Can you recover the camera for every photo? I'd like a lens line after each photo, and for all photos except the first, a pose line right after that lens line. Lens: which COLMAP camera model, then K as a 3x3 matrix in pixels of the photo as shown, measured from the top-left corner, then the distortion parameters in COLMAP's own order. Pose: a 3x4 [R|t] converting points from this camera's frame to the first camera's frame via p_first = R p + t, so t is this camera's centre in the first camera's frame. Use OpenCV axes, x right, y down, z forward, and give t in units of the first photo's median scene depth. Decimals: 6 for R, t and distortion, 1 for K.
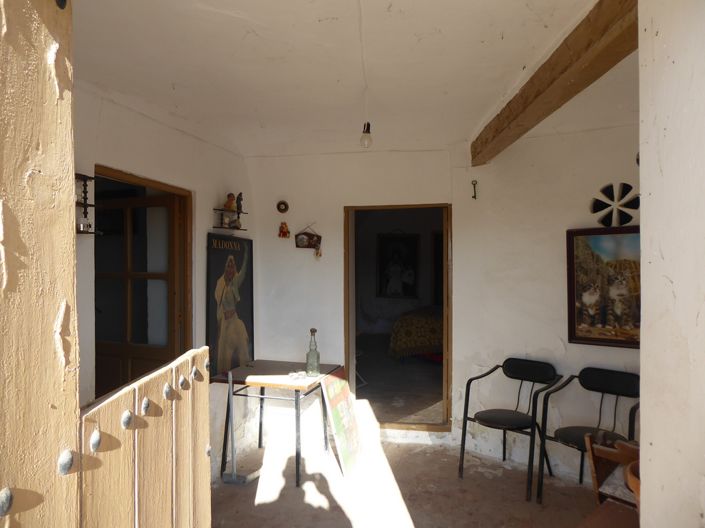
lens RADIAL K [[502.1, 0, 352.6], [0, 502.1, 265.4], [0, 0, 1]] dist [-0.005649, -0.000496]
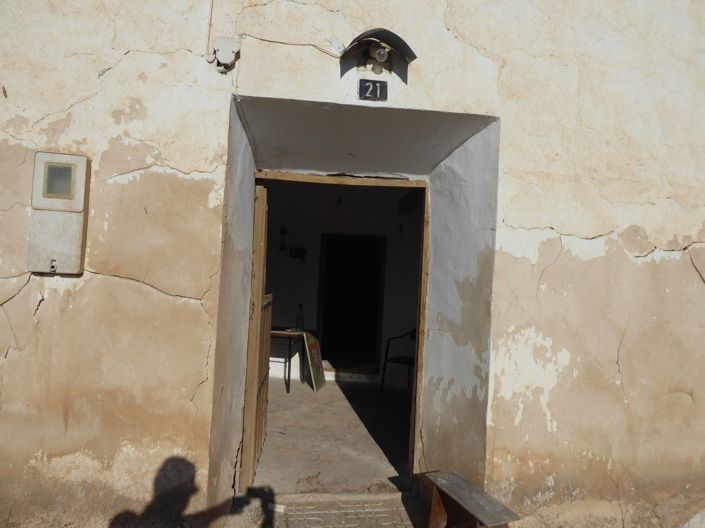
lens RADIAL K [[502.1, 0, 353.2], [0, 502.1, 263.5], [0, 0, 1]] dist [-0.005649, -0.000496]
pose [[0.995487, 0.057733, 0.075322, -0.032351], [-0.055259, 0.997875, -0.034523, 0.030523], [-0.077155, 0.030205, 0.996561, -0.633056]]
